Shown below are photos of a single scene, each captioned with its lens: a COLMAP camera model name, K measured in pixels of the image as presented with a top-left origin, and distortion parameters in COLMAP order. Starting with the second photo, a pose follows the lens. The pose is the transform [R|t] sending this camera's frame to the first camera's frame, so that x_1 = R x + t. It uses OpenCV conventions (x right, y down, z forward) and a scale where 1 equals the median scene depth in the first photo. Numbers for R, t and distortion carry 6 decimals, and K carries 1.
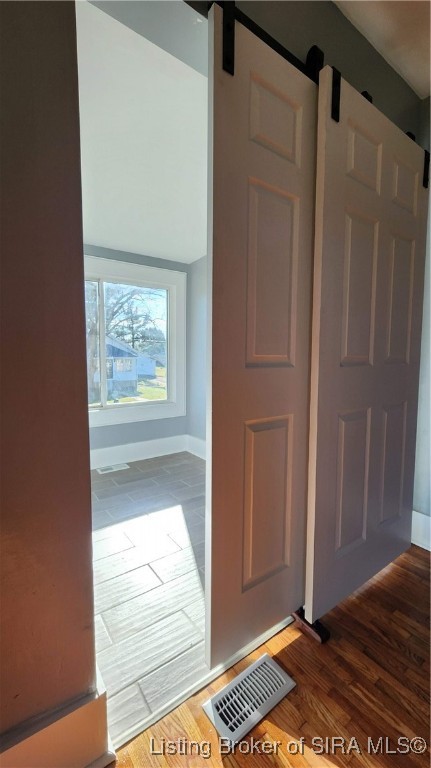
lens RADIAL K [[315.6, 0, 220.3], [0, 315.6, 390.9], [0, 0, 1]] dist [0.002083, -0.001007]
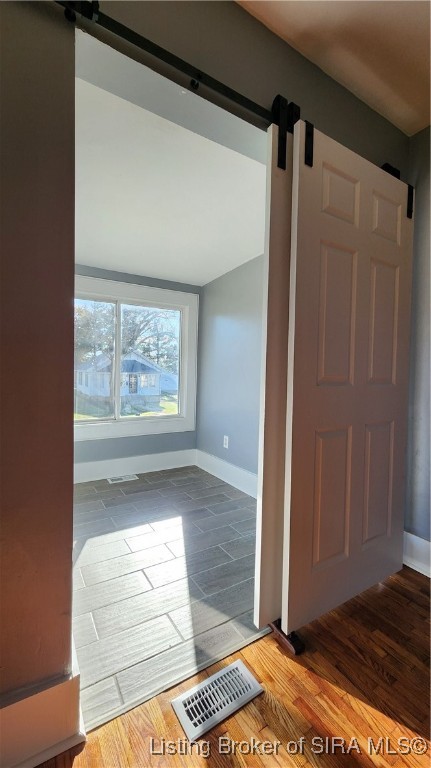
lens RADIAL K [[315.6, 0, 219.8], [0, 315.6, 391.5], [0, 0, 1]] dist [0.002083, -0.001007]
pose [[0.996911, 0.019619, -0.076054, 0.118243], [-0.023491, 0.998455, -0.050355, 0.002851], [0.074948, 0.051986, 0.995831, -0.072054]]
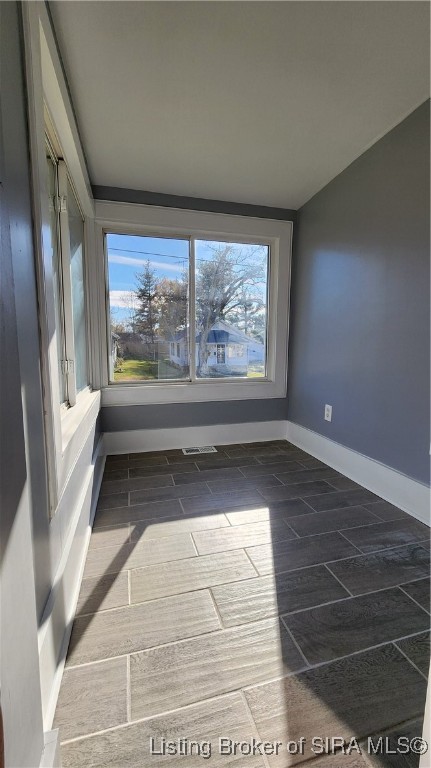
lens RADIAL K [[315.6, 0, 209.2], [0, 315.6, 383.0], [0, 0, 1]] dist [0.002083, -0.001007]
pose [[0.926600, 0.038301, -0.374093, 0.028859], [-0.032903, 0.999242, 0.020807, 0.076213], [0.374606, -0.006971, 0.927158, 0.398315]]
